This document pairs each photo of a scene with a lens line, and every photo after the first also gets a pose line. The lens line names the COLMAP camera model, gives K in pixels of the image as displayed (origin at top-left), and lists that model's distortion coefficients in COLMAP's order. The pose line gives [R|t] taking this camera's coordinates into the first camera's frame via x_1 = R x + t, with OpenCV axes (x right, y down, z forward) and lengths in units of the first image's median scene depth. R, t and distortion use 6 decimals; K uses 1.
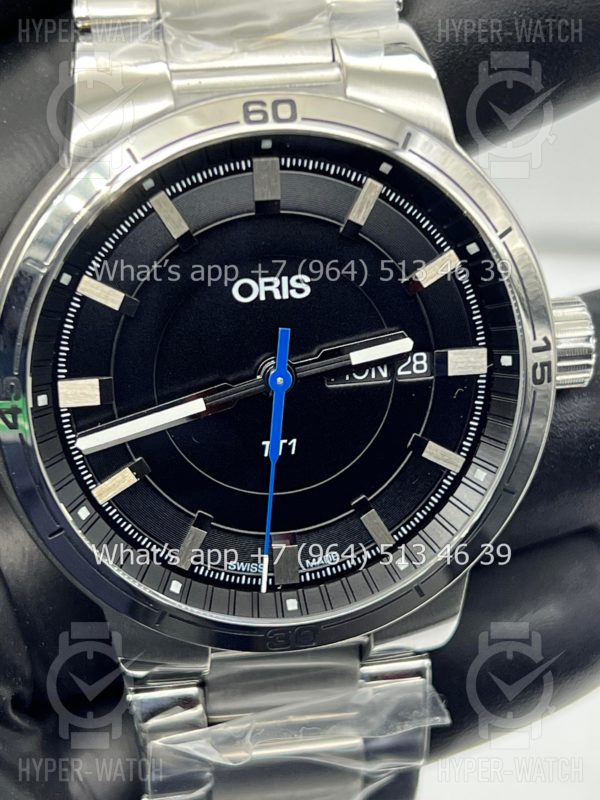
lens RADIAL K [[1859.5, 0, 299.3], [0, 1859.5, 404.4], [0, 0, 1]] dist [0.278180, 0.000000]
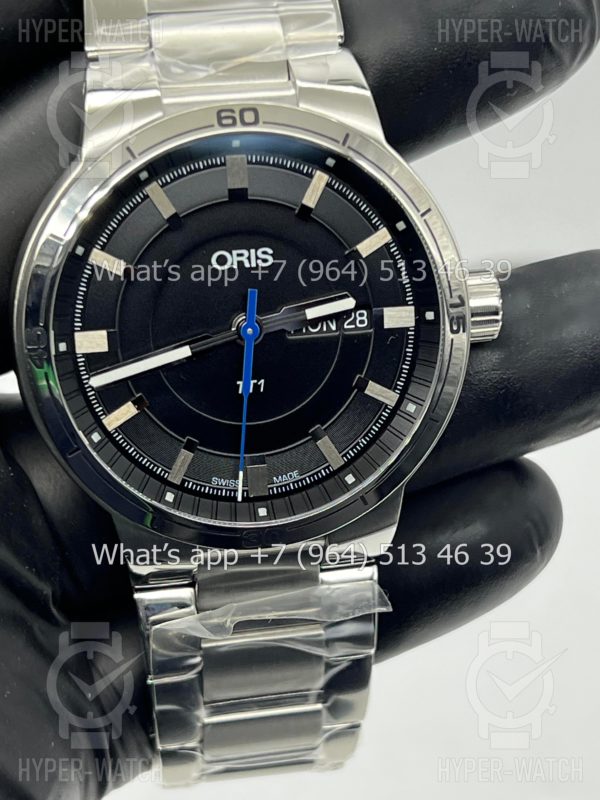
lens RADIAL K [[1859.5, 0, 300.8], [0, 1859.5, 427.3], [0, 0, 1]] dist [0.278180, 0.000000]
pose [[0.999883, -0.012601, -0.008684, 0.034344], [0.012302, 0.999361, -0.033572, 0.095030], [0.009101, 0.033461, 0.999399, -0.262244]]
